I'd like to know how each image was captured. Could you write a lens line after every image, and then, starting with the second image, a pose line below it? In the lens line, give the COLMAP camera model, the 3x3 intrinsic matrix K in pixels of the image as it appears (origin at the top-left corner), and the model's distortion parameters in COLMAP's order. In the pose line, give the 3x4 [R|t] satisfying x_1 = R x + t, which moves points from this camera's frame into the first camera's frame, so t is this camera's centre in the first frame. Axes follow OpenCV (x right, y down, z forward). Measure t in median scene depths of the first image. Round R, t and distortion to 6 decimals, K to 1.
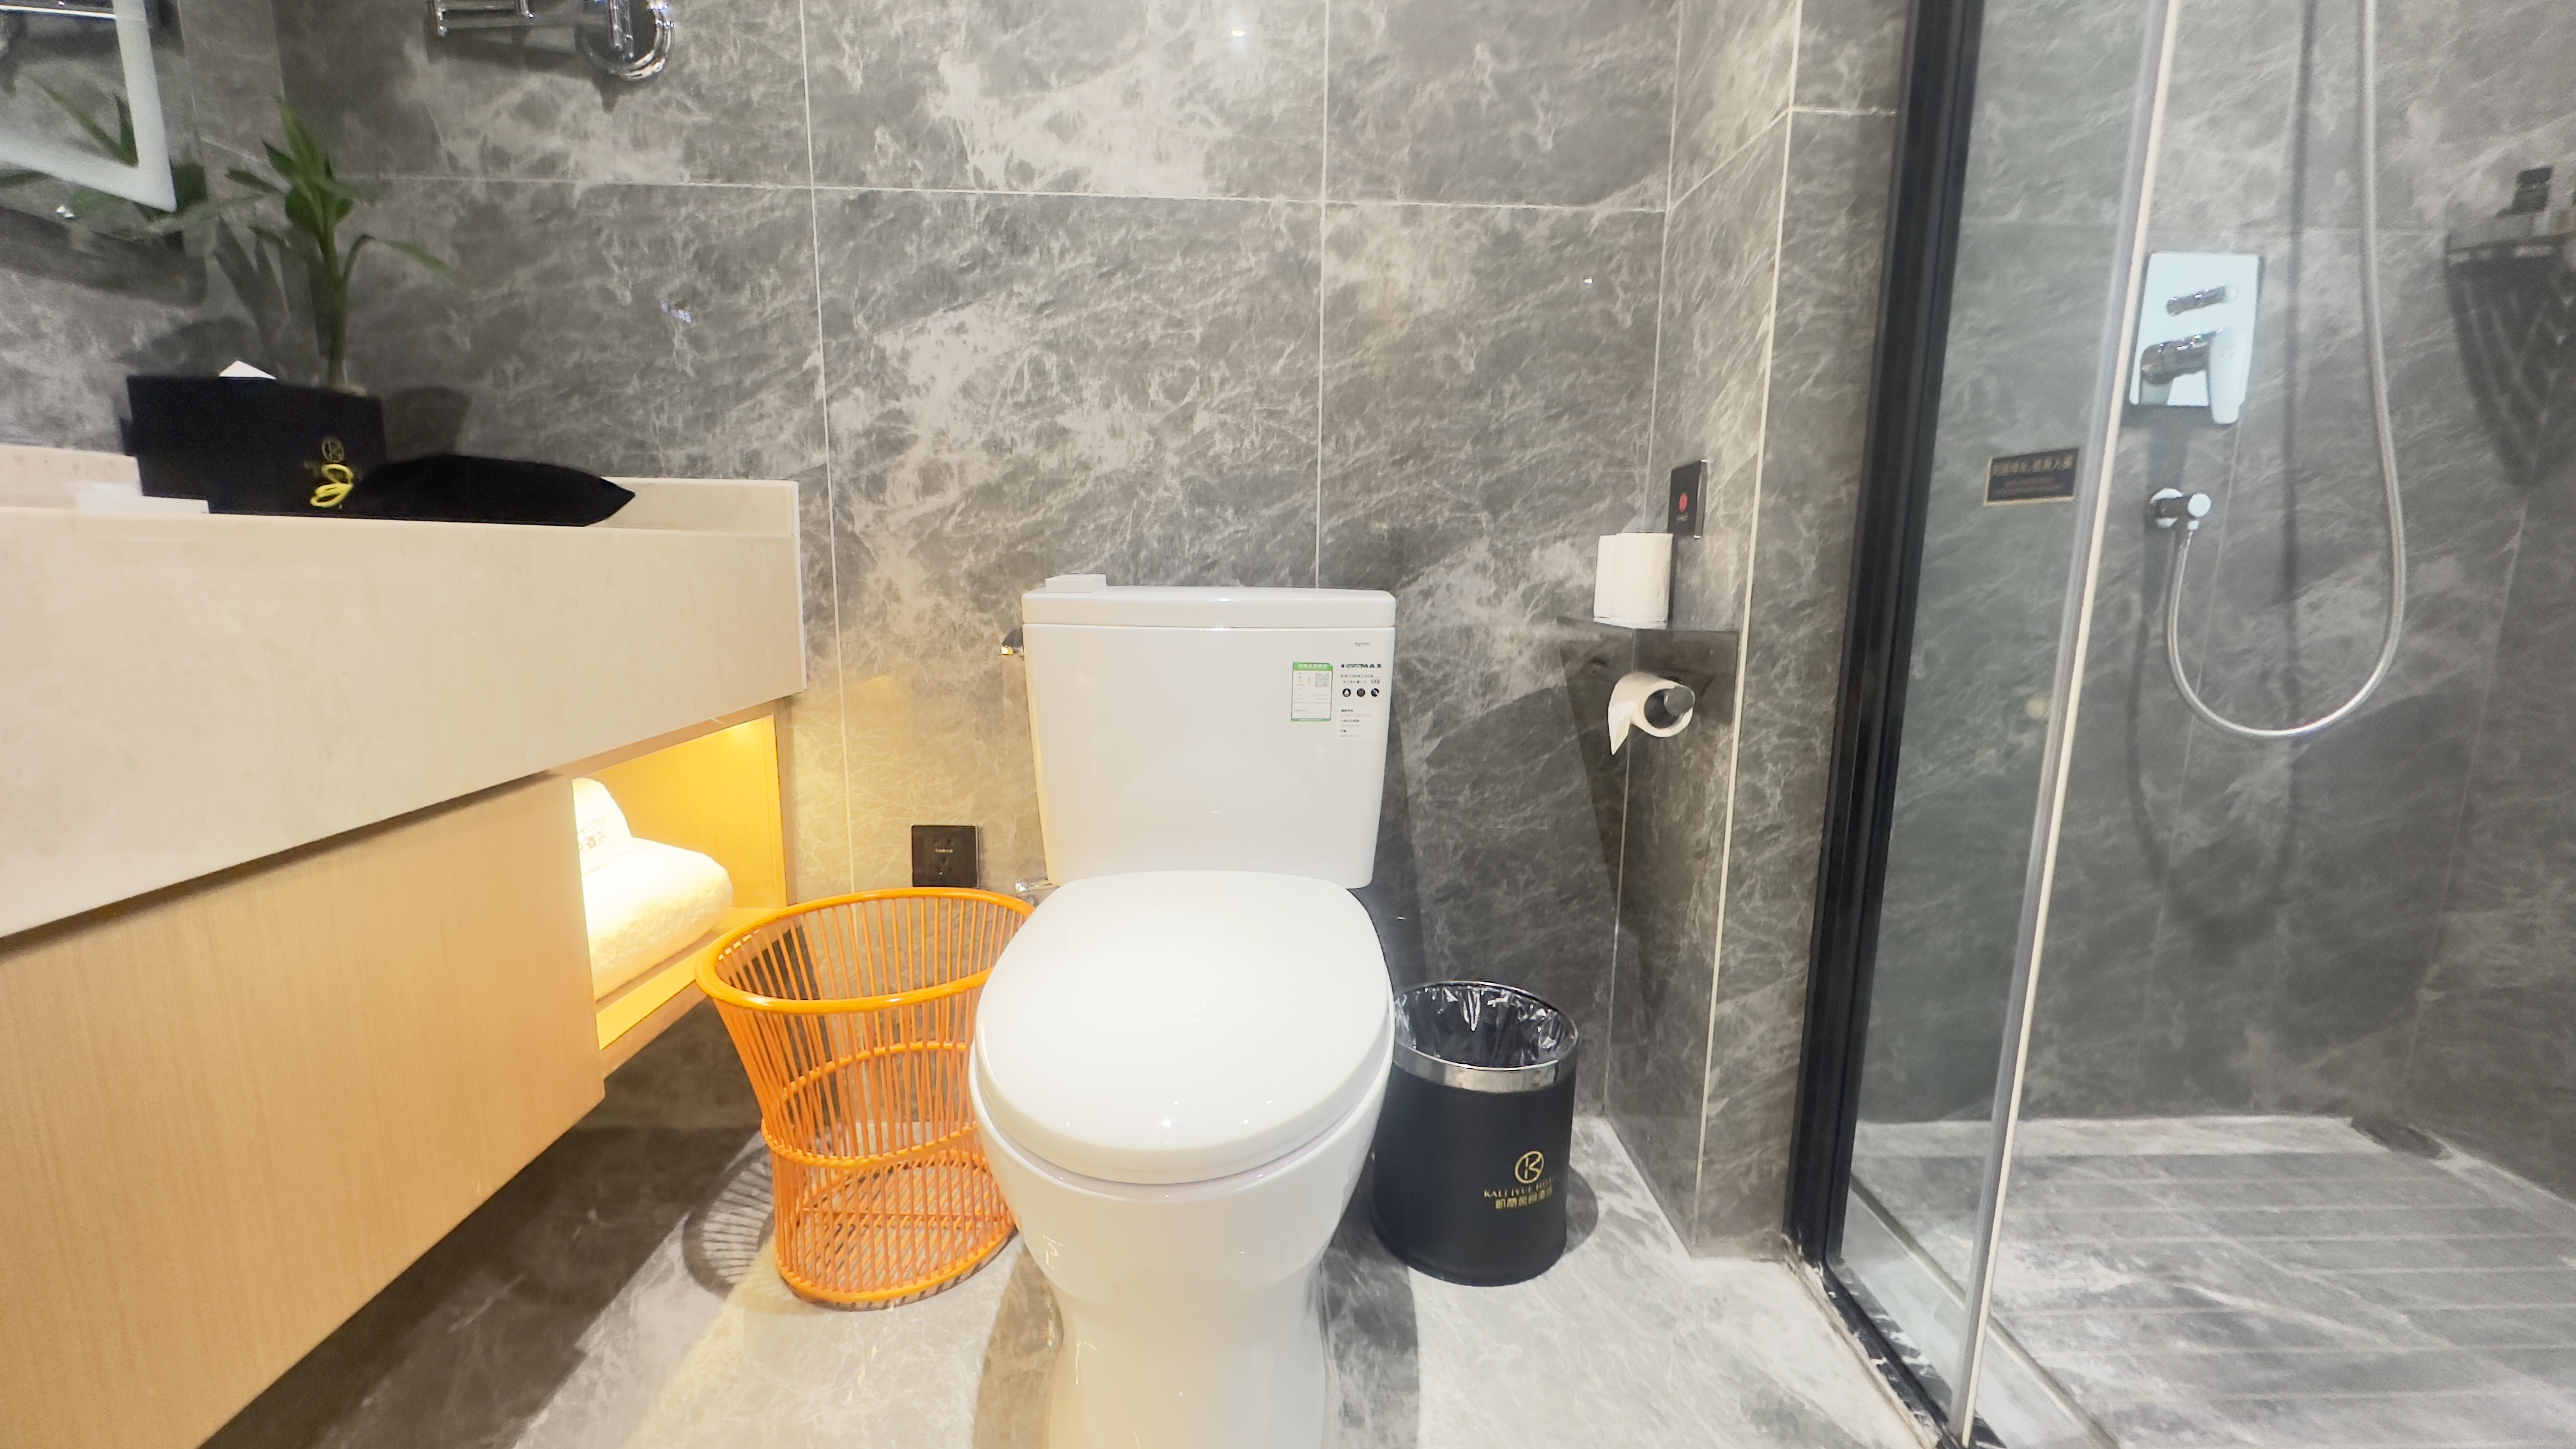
lens RADIAL K [[1031.0, 0, 1290.8], [0, 1031.0, 725.0], [0, 0, 1]] dist [-0.001931, 0.000316]
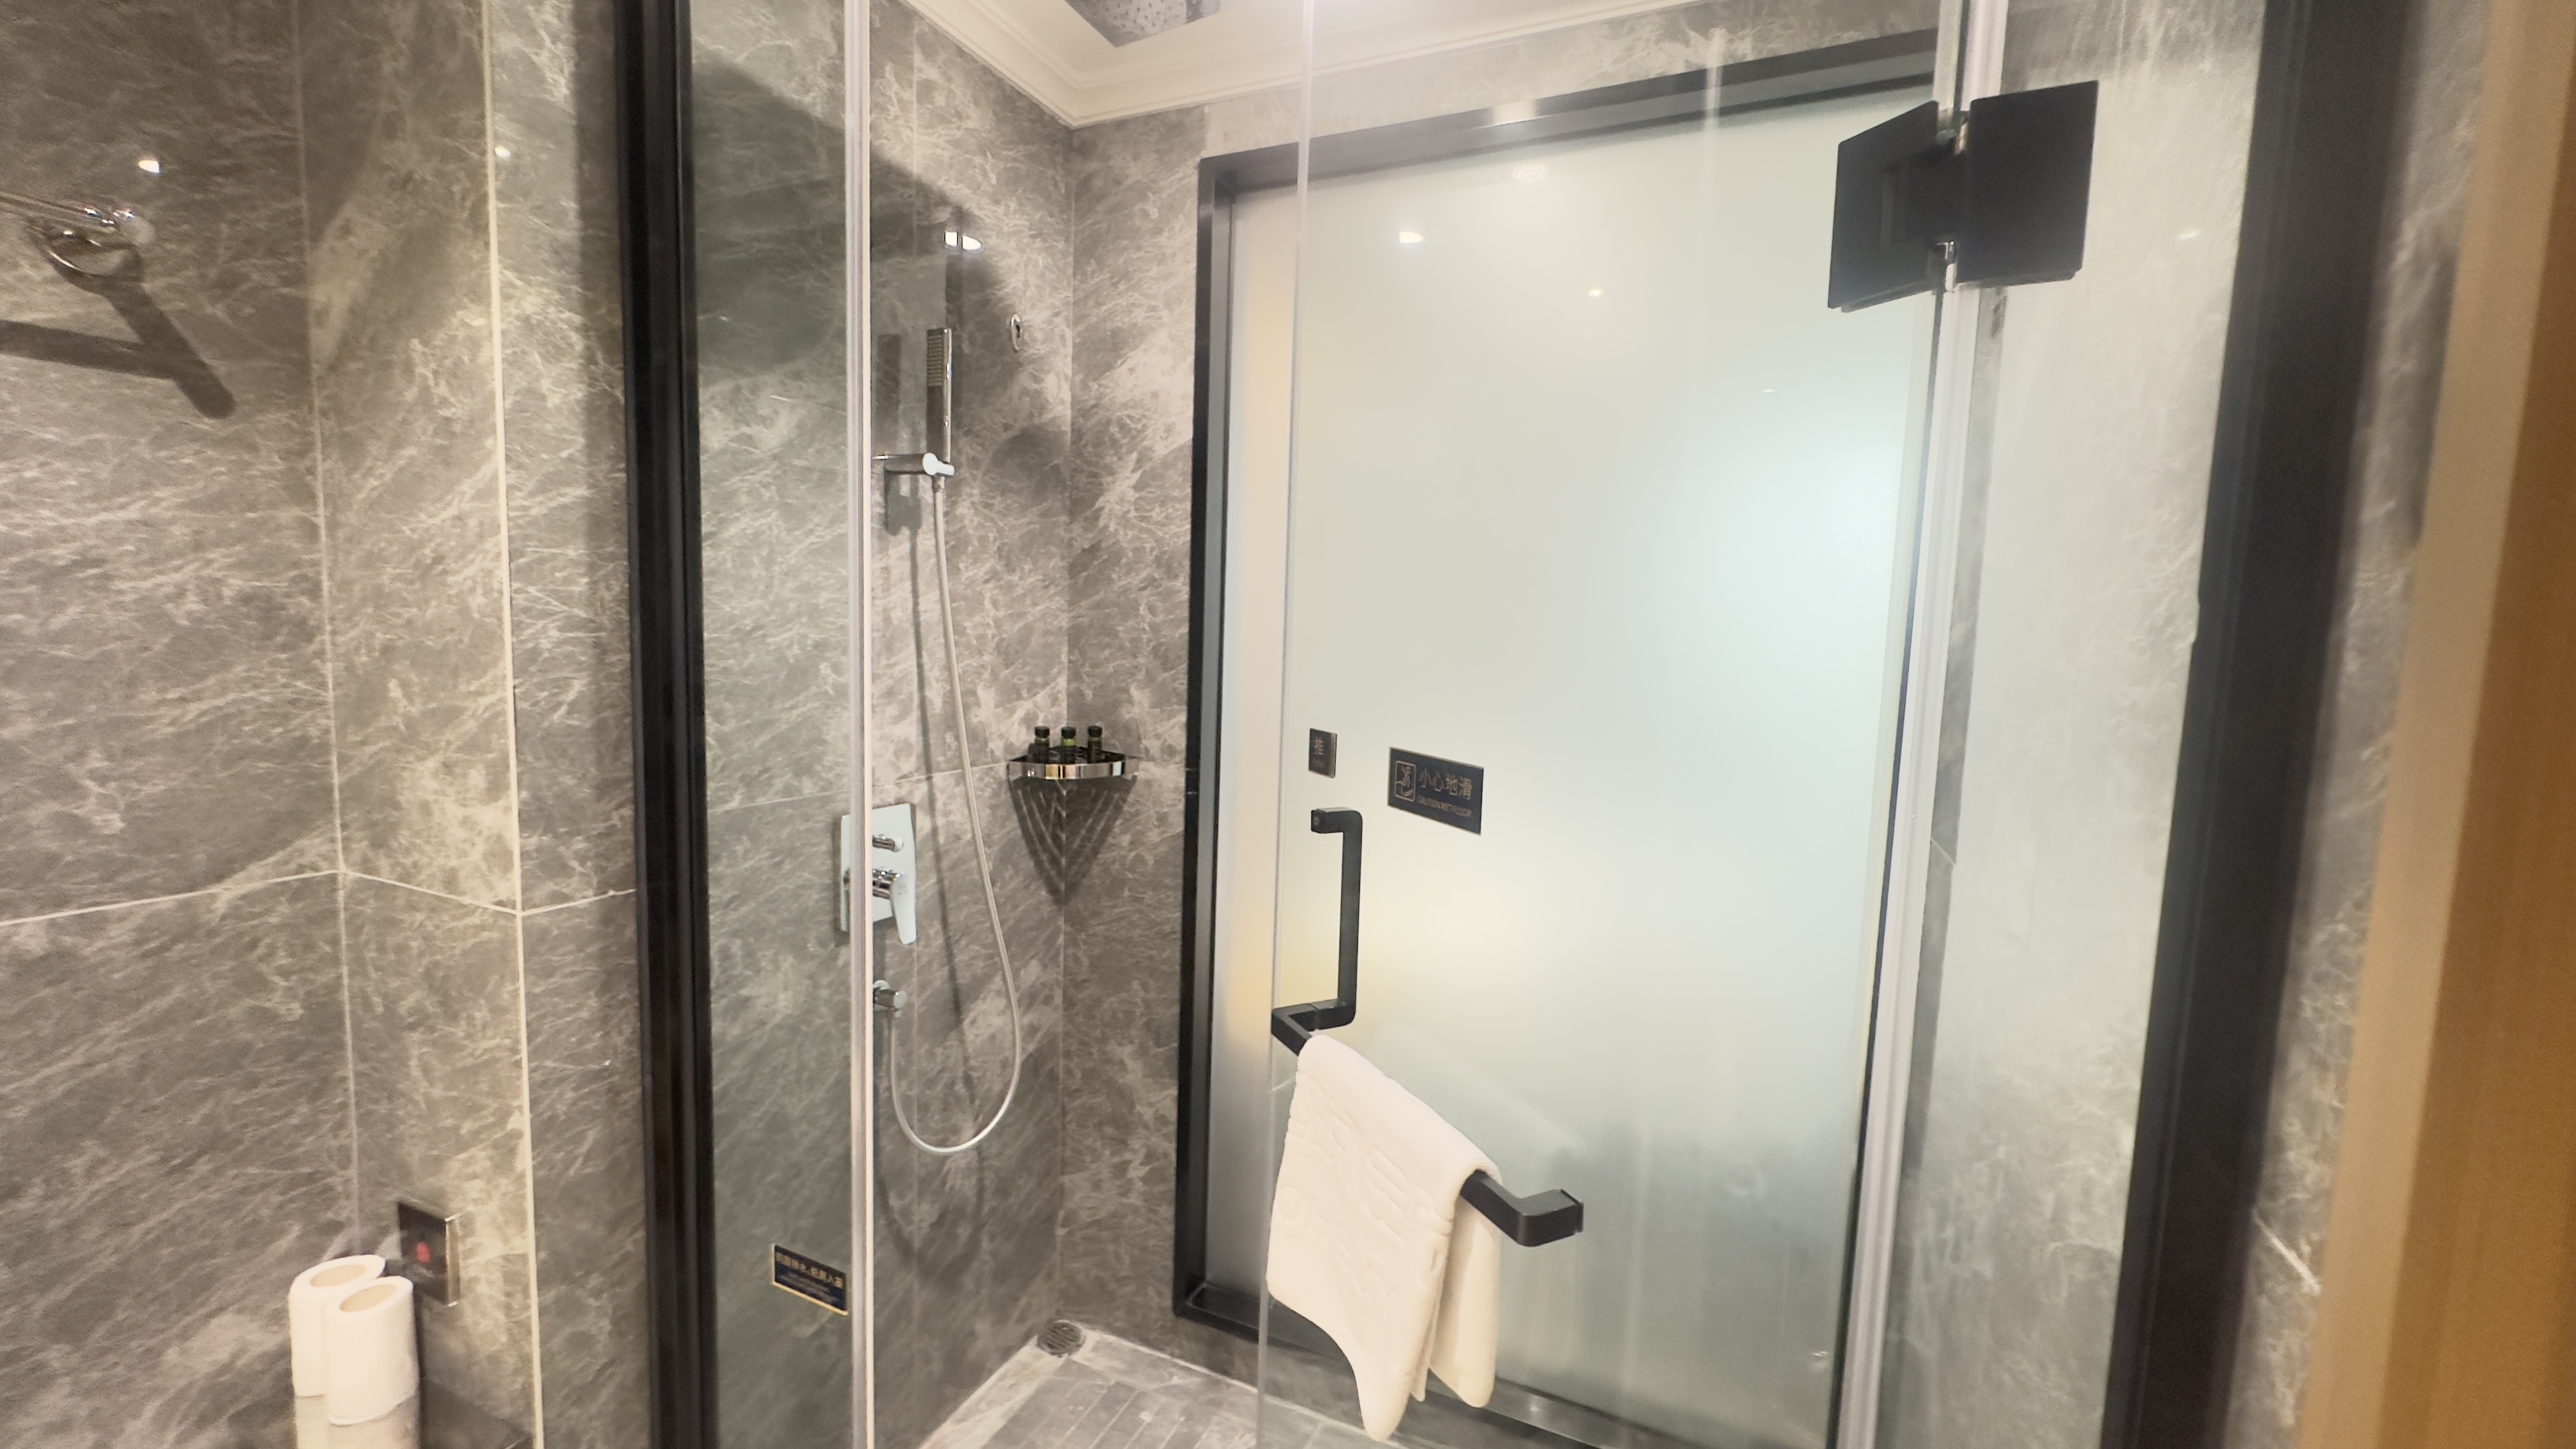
lens RADIAL K [[1031.0, 0, 1289.8], [0, 1031.0, 733.5], [0, 0, 1]] dist [-0.001931, 0.000316]
pose [[0.445866, -0.083190, 0.891226, -0.014178], [0.121289, 0.992104, 0.031928, -0.543248], [-0.886844, 0.093860, 0.452435, -0.039343]]
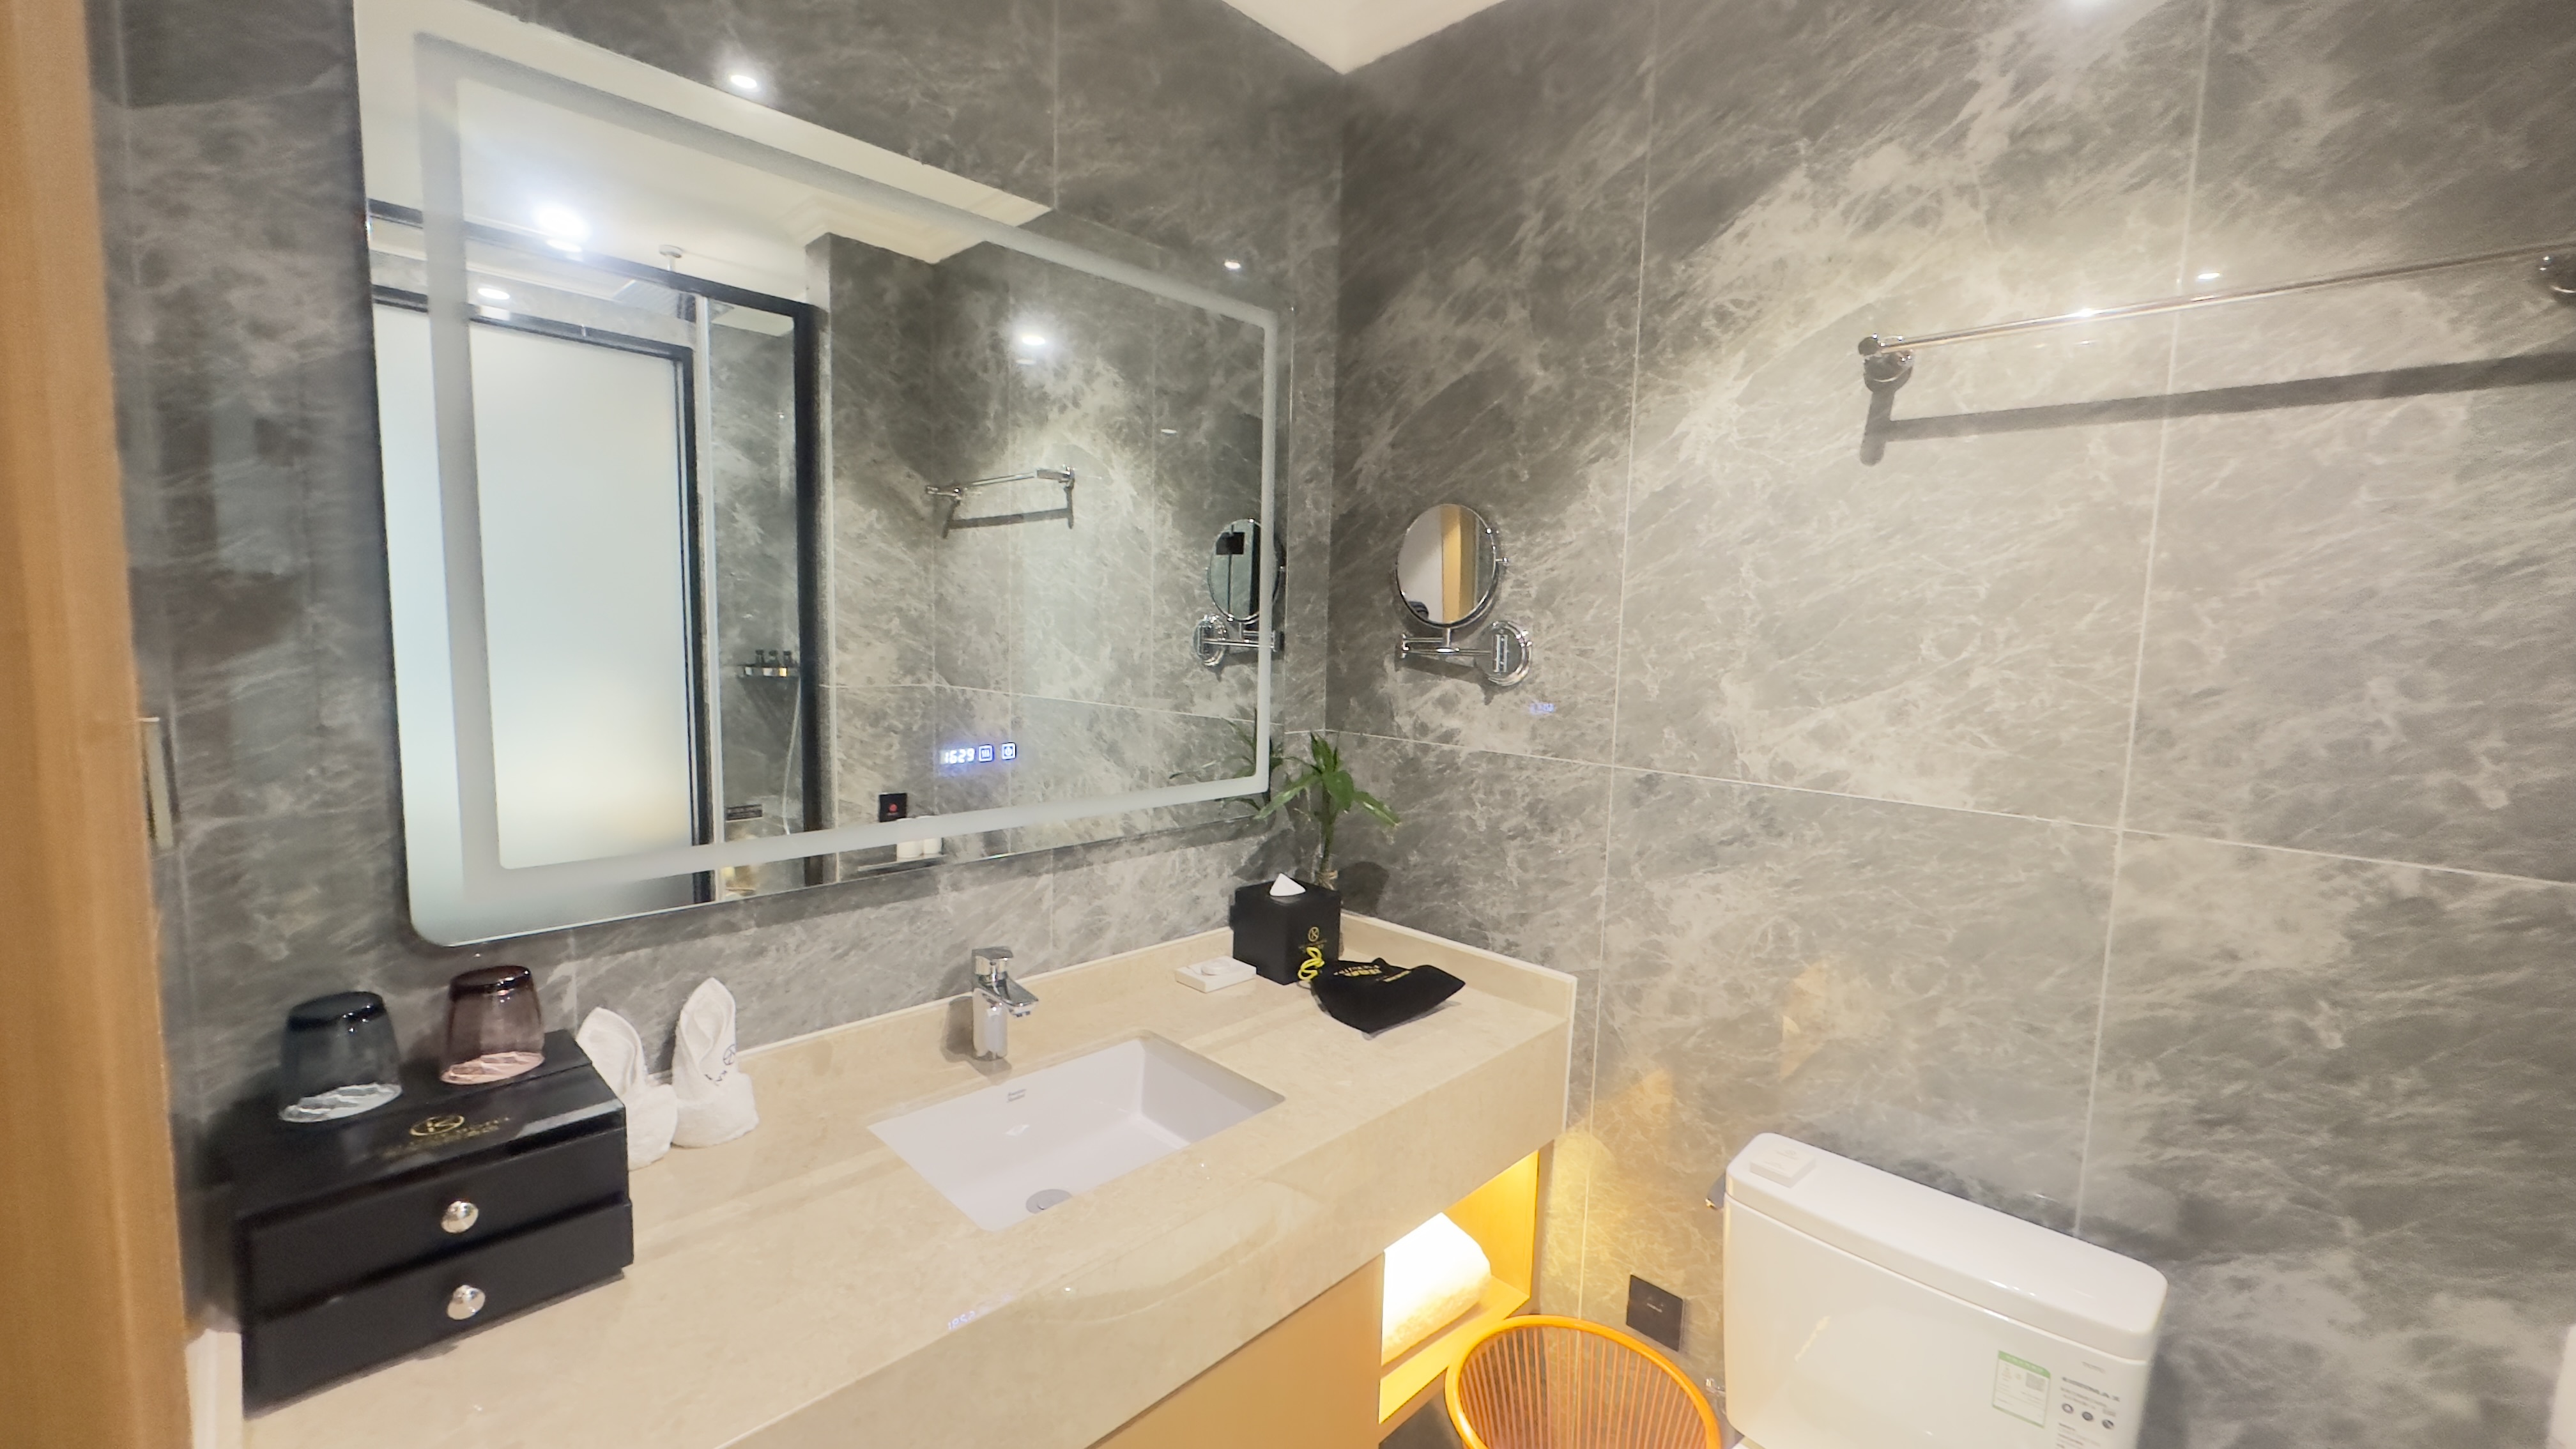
lens RADIAL K [[1031.0, 0, 1290.8], [0, 1031.0, 718.8], [0, 0, 1]] dist [-0.001931, 0.000316]
pose [[0.692653, 0.075946, -0.717262, 0.169361], [-0.137128, 0.990169, -0.027580, -0.473103], [0.708116, 0.117460, 0.696258, -0.181011]]
